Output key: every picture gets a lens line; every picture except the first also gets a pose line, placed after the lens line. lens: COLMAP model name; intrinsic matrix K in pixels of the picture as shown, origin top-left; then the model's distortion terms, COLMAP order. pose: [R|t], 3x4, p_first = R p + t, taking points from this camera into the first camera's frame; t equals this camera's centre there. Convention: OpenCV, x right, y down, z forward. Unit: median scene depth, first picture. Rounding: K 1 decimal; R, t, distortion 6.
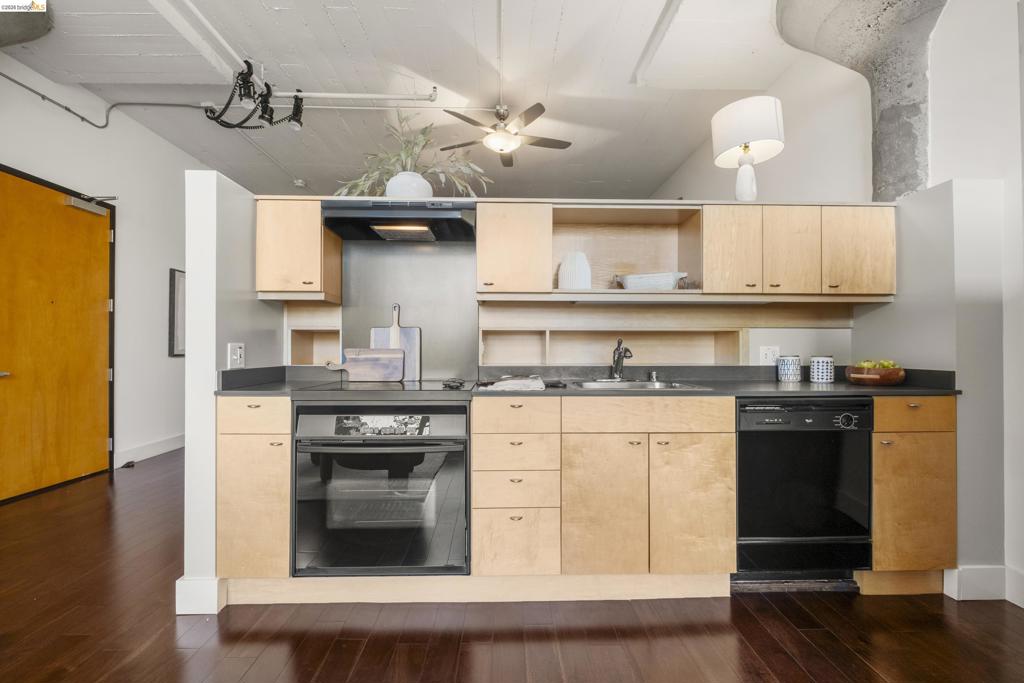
lens RADIAL K [[462.9, 0, 514.2], [0, 462.9, 352.6], [0, 0, 1]] dist [-0.004107, -0.000806]
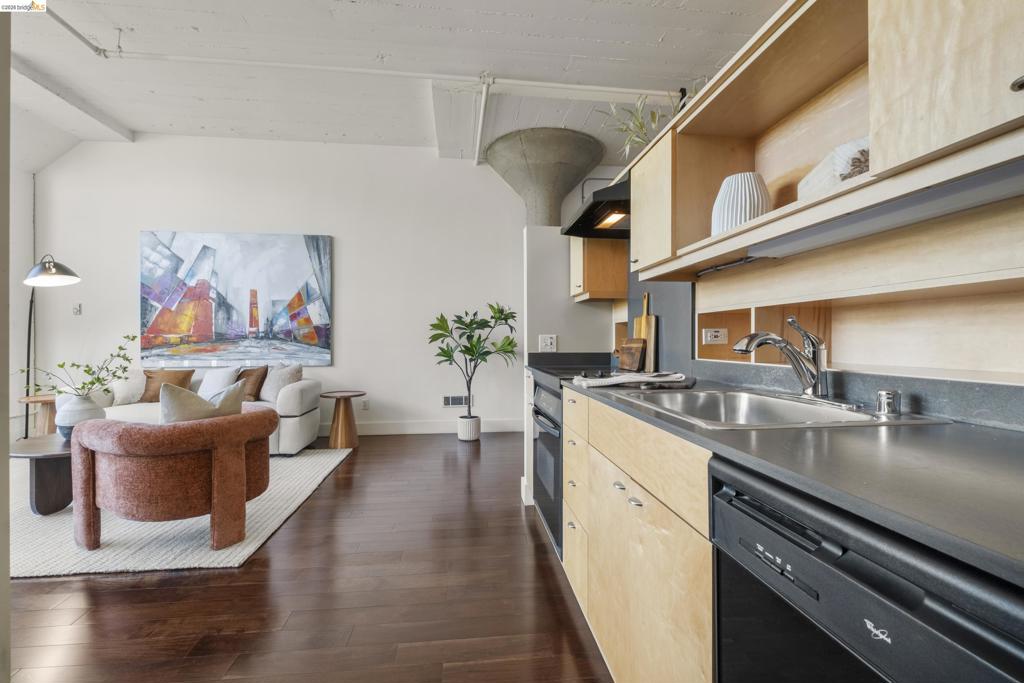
lens RADIAL K [[433.2, 0, 512.0], [0, 433.2, 341.5], [0, 0, 1]] dist [-0.000474, -0.000071]
pose [[0.085929, 0.000111, -0.996301, 0.738144], [-0.011415, 0.999934, -0.000873, 0.003473], [0.996236, 0.011448, 0.085925, 0.701155]]
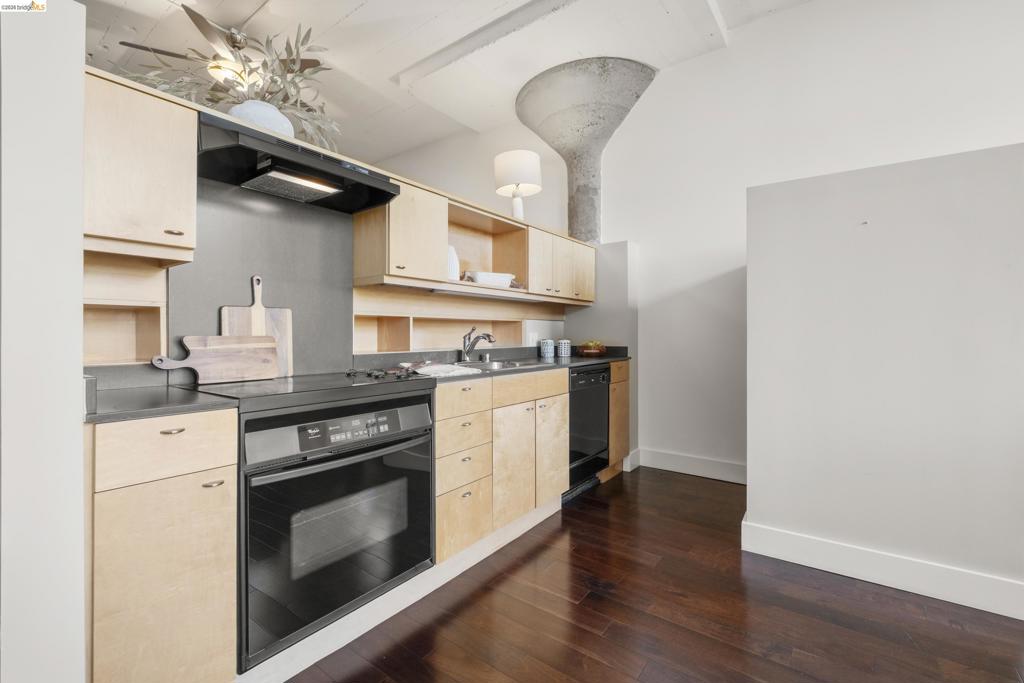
lens RADIAL K [[446.3, 0, 535.2], [0, 446.3, 343.4], [0, 0, 1]] dist [-0.000180, -0.000143]
pose [[0.595293, -0.018877, 0.803287, -0.629848], [0.012044, 0.999821, 0.014569, -0.001933], [-0.803418, 0.001002, 0.595414, 0.229169]]
